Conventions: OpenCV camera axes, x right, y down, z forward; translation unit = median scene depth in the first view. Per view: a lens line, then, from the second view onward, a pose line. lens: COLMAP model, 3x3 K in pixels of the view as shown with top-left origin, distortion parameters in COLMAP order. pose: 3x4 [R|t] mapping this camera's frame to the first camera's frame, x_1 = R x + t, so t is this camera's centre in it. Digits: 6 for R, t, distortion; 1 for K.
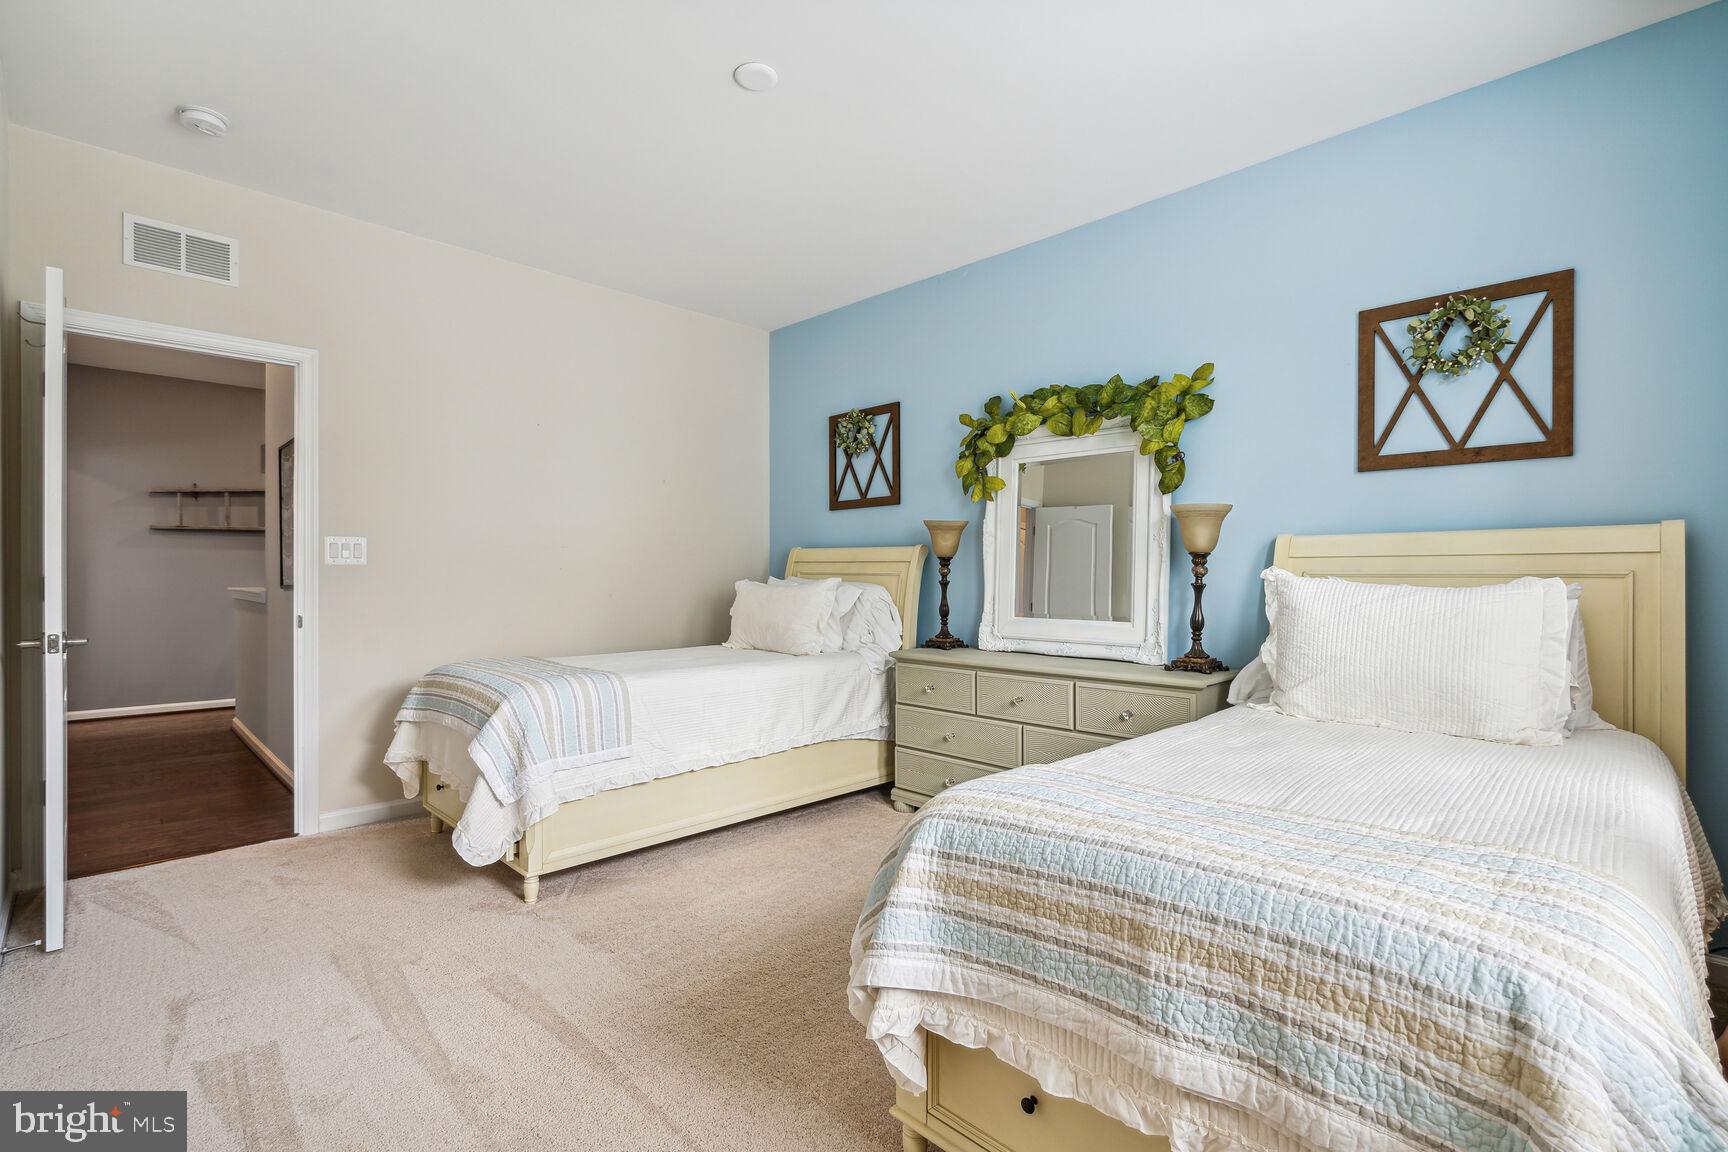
lens RADIAL K [[769.1, 0, 904.2], [0, 769.1, 582.0], [0, 0, 1]] dist [-0.000153, -0.000199]
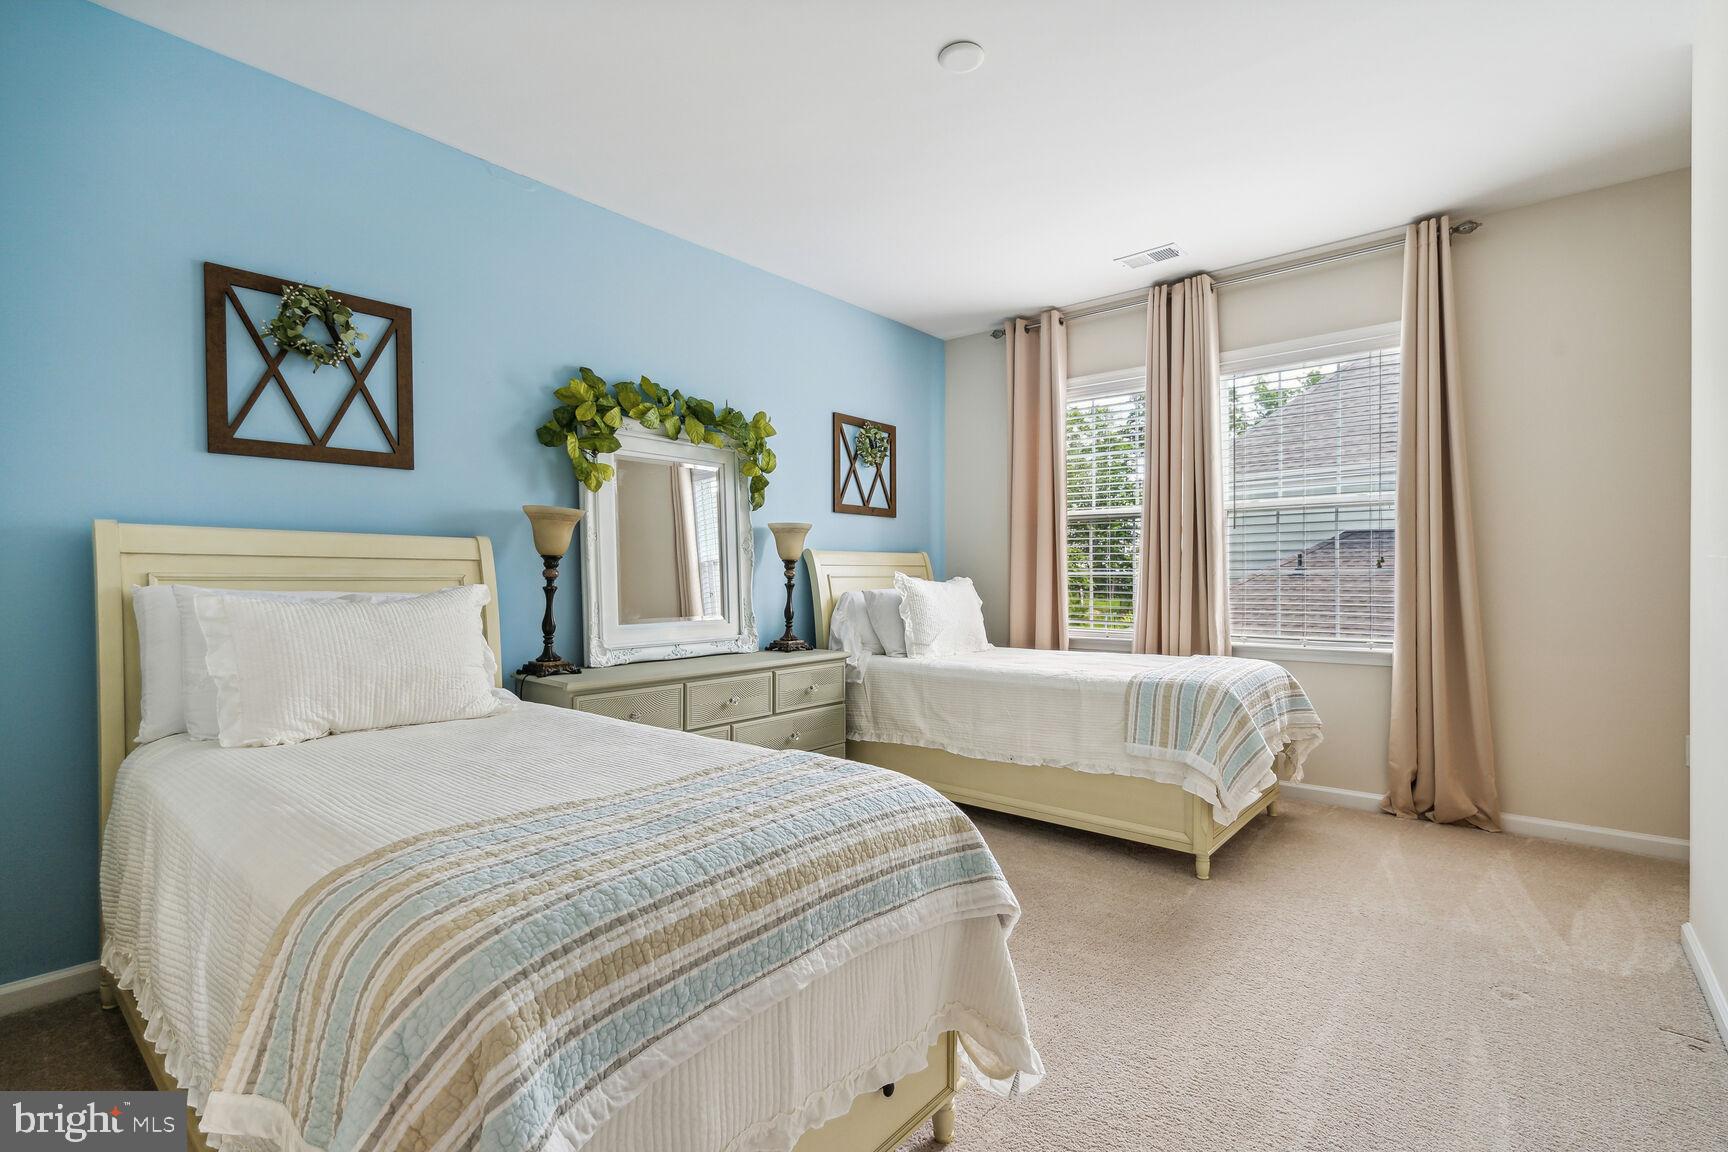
lens RADIAL K [[769.1, 0, 904.2], [0, 769.1, 582.0], [0, 0, 1]] dist [-0.000153, -0.000199]
pose [[-0.063095, -0.015152, 0.997893, -0.737268], [0.007843, 0.999846, 0.015678, -0.015728], [-0.997977, 0.008816, -0.062966, 0.691741]]
